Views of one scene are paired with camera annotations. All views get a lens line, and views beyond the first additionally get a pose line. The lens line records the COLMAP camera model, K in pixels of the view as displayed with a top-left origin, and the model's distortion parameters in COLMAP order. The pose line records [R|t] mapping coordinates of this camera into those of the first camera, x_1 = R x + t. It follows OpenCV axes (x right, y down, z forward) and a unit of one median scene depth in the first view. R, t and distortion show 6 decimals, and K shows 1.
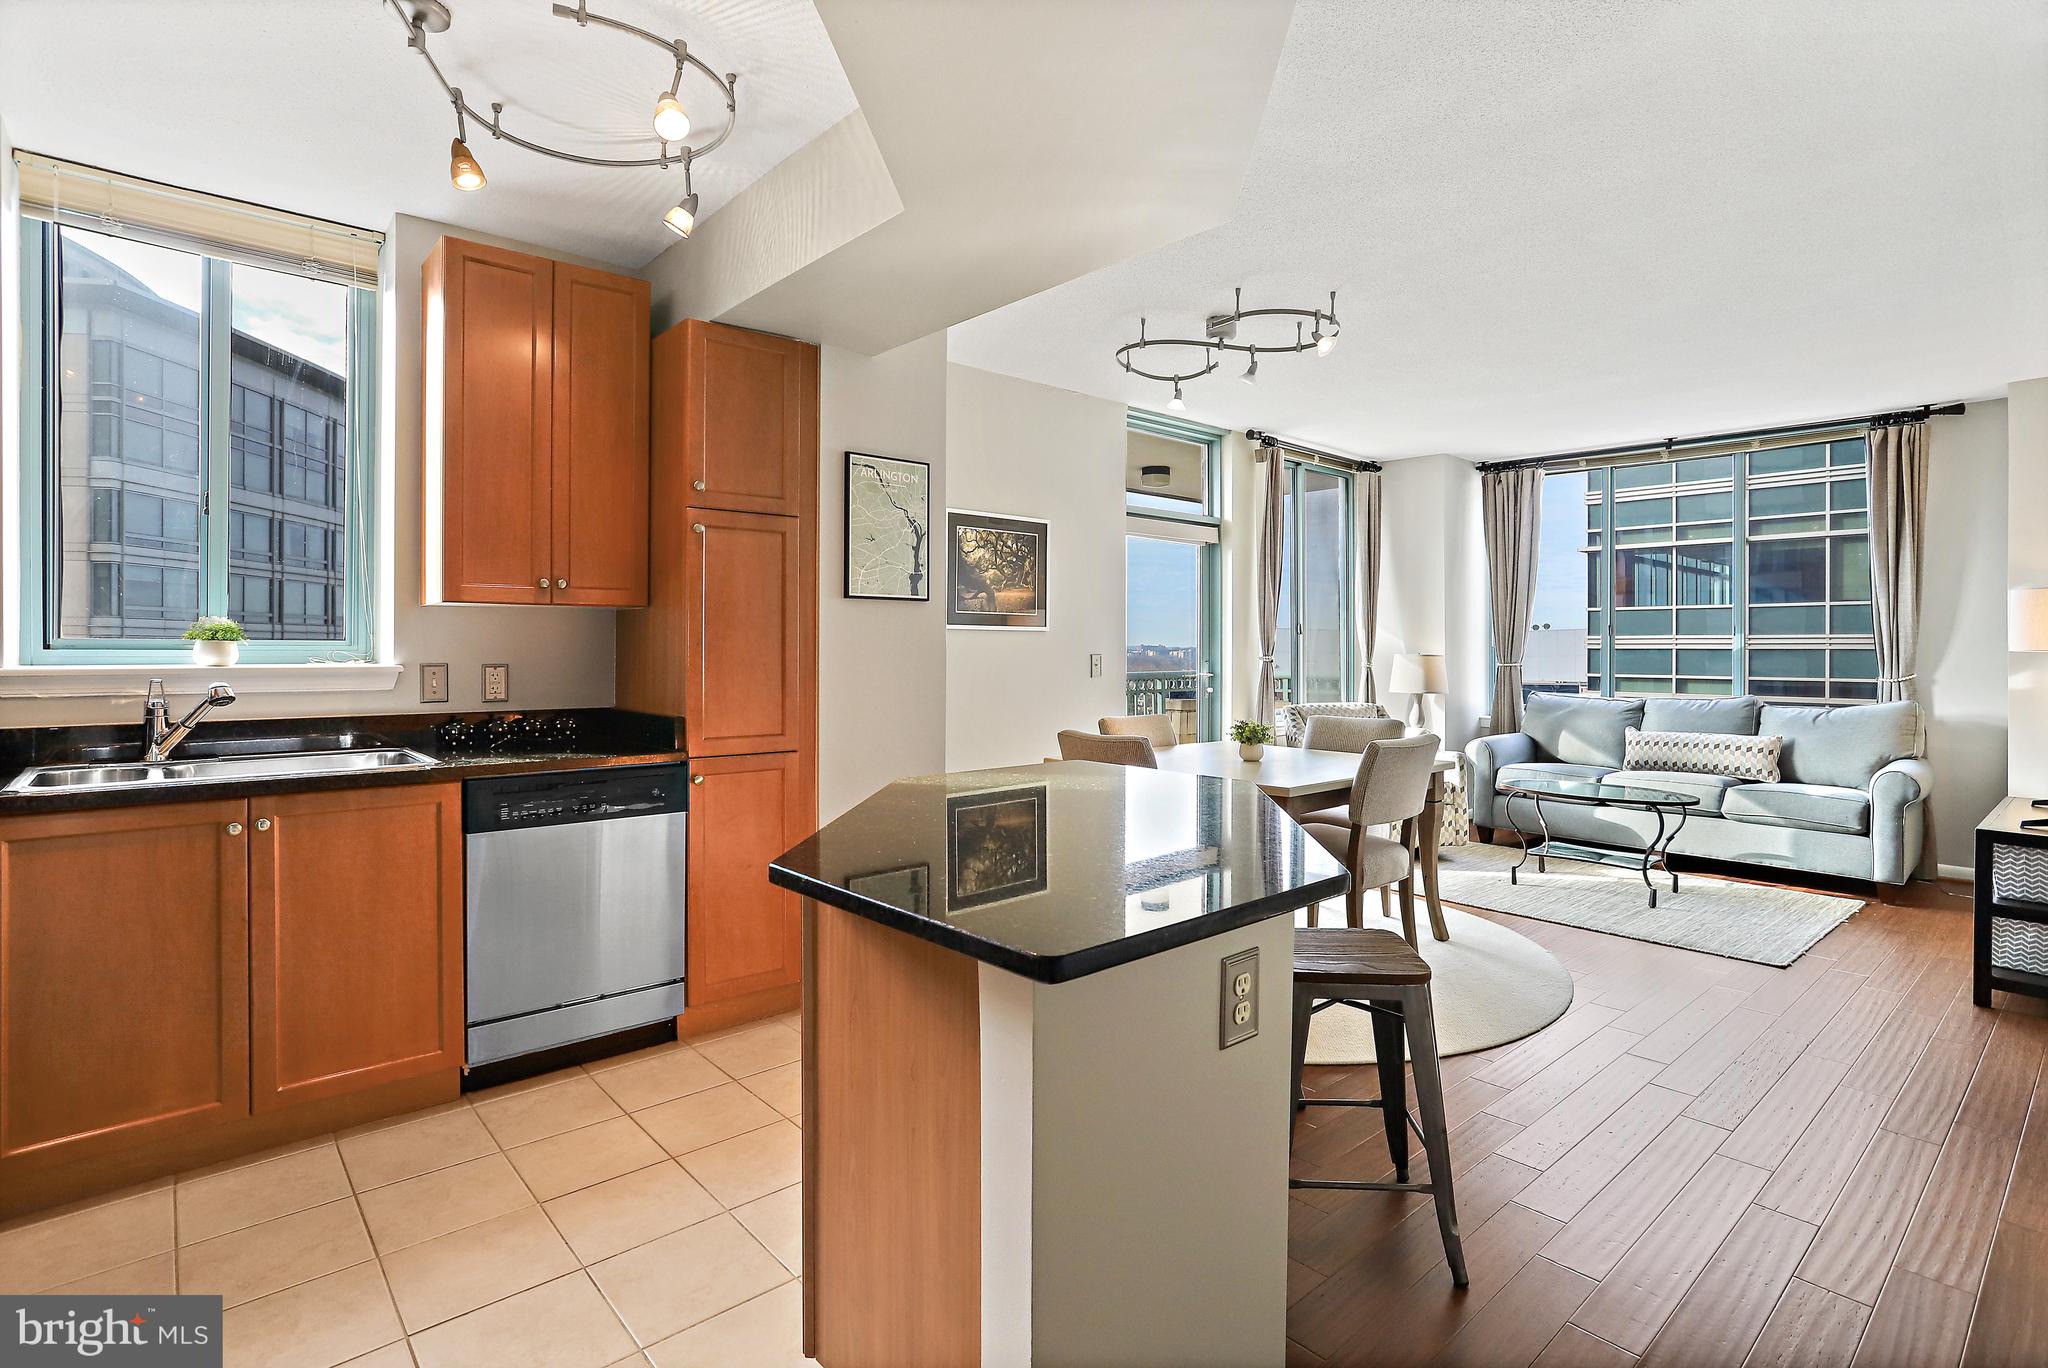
lens RADIAL K [[995.6, 0, 1015.9], [0, 995.6, 677.6], [0, 0, 1]] dist [-0.046858, 0.028794]
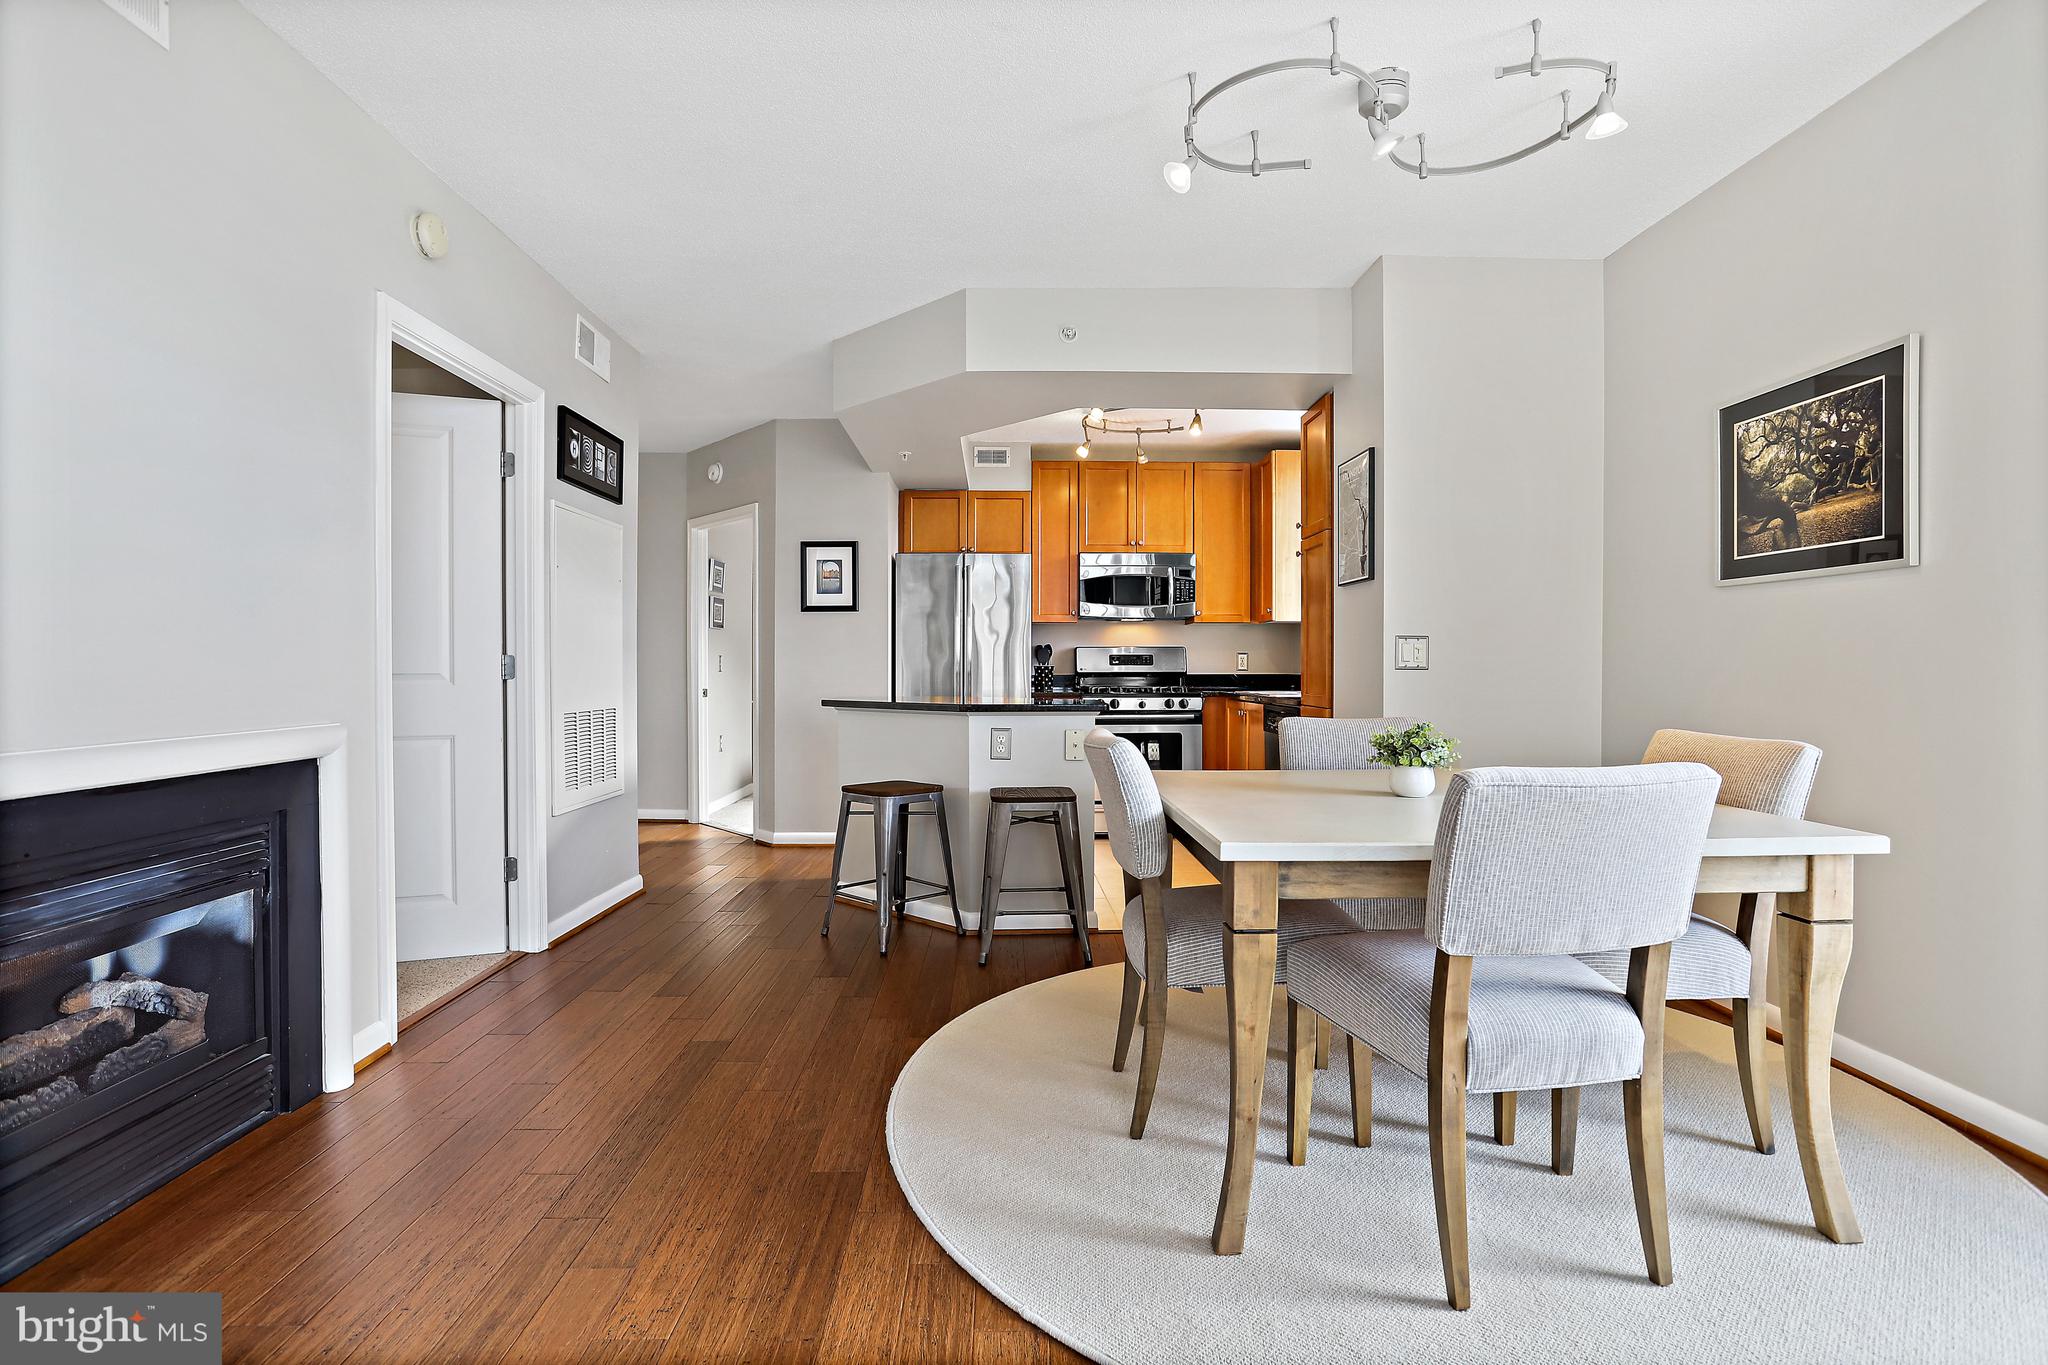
lens RADIAL K [[1013.7, 0, 1024.0], [0, 1013.7, 682.5], [0, 0, 1]] dist [-0.020556, 0.000259]
pose [[-0.634390, 0.008828, -0.772962, 0.921082], [-0.026247, 0.999112, 0.032953, 0.005663], [0.772567, 0.041193, -0.633596, 1.336160]]
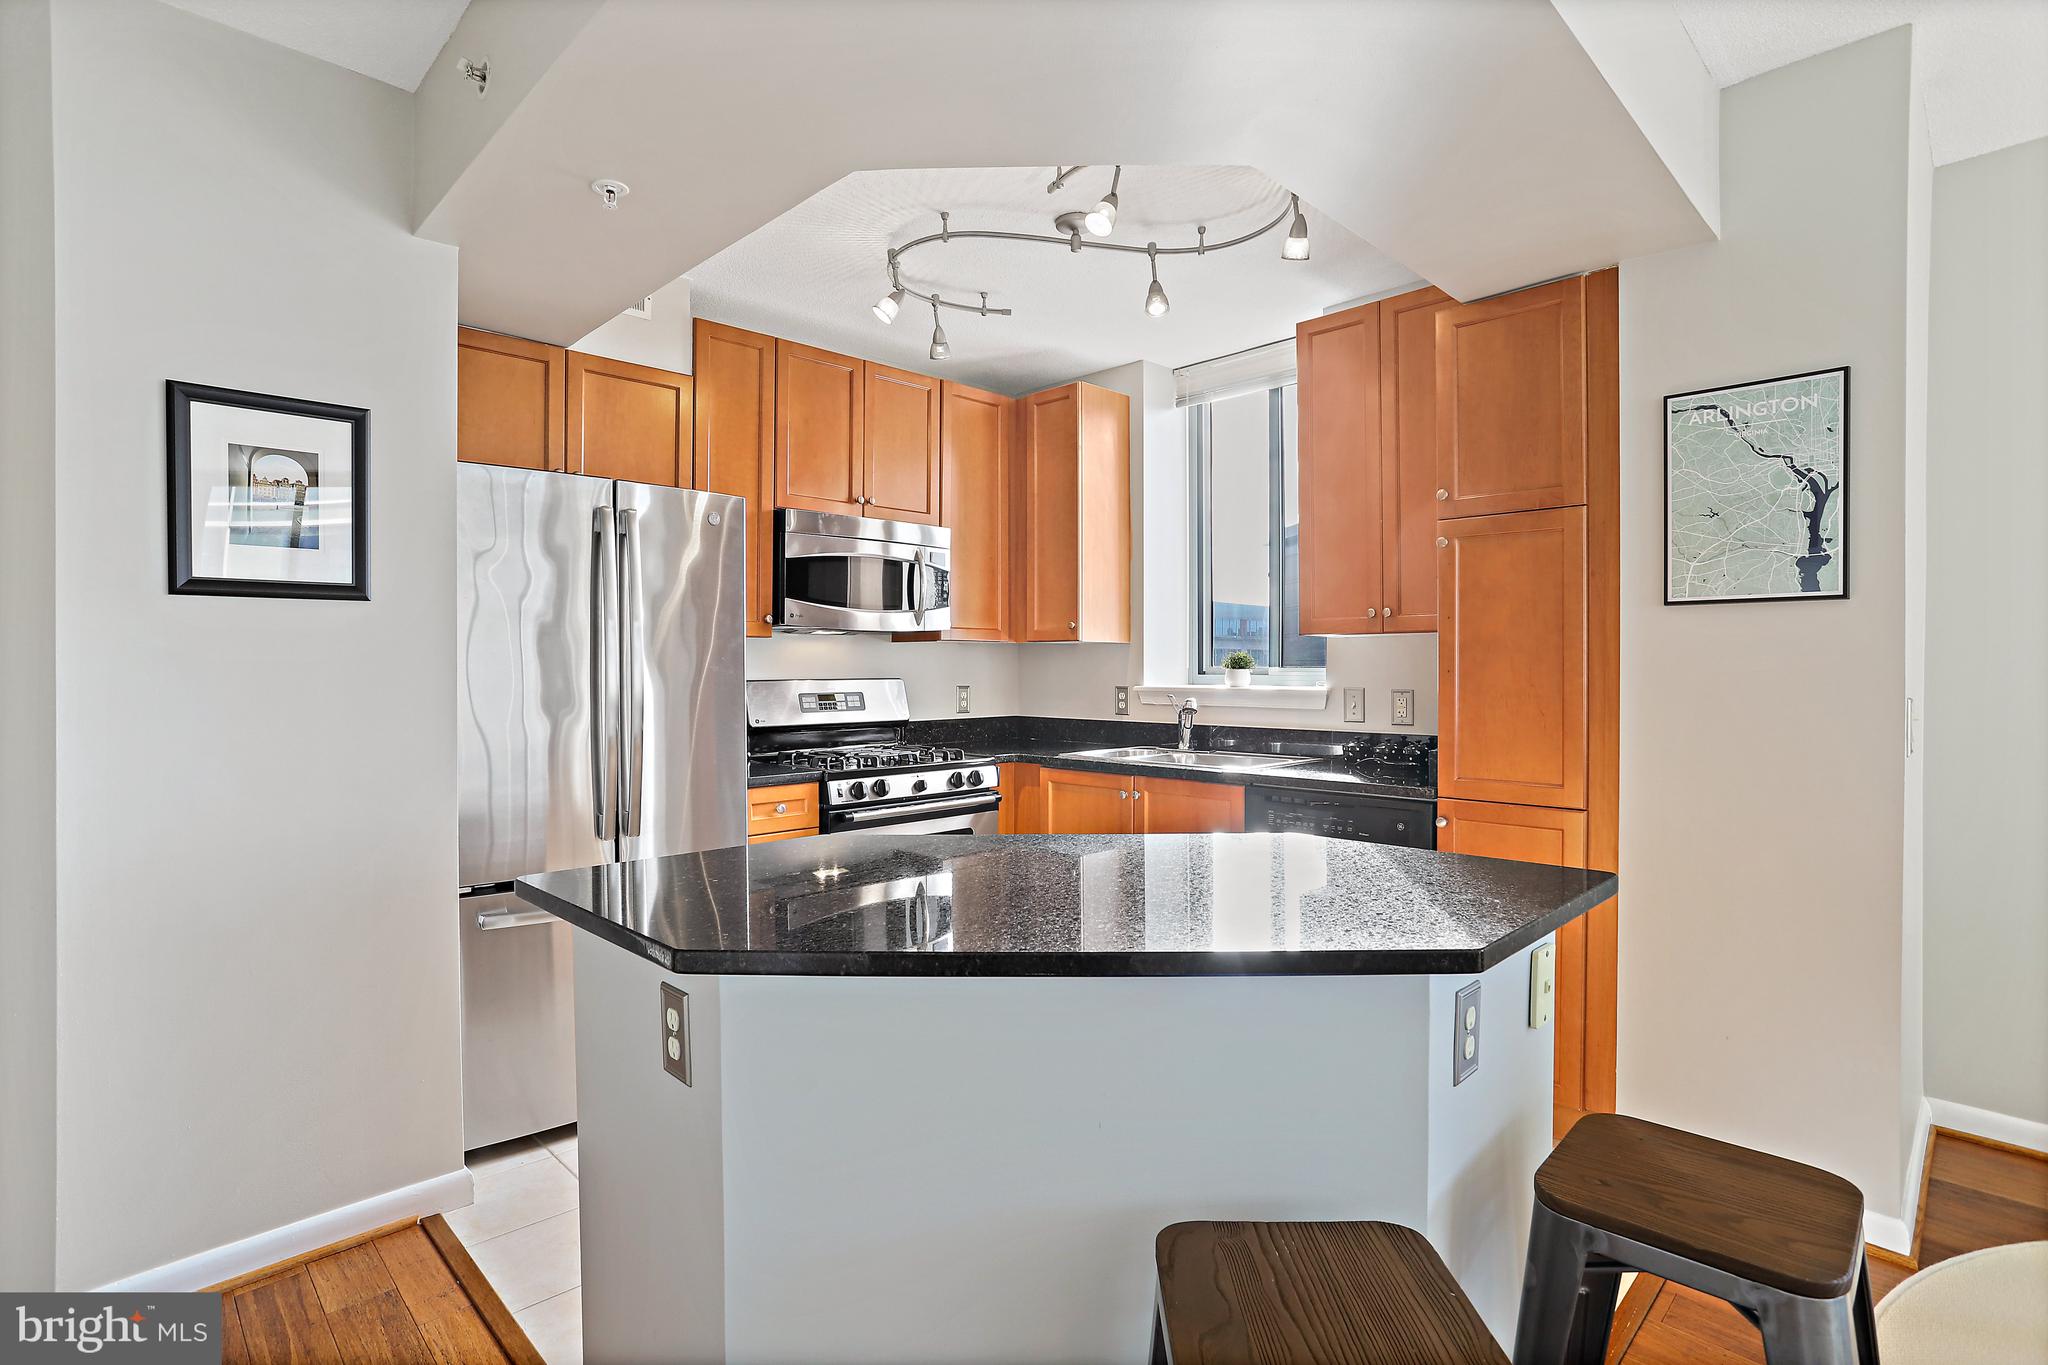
lens RADIAL K [[1013.7, 0, 1024.0], [0, 1013.7, 682.5], [0, 0, 1]] dist [-0.020556, 0.000259]
pose [[0.069812, 0.011203, -0.997497, 0.455412], [-0.030525, 0.999493, 0.009089, -0.016411], [0.997093, 0.029814, 0.070119, 0.449776]]
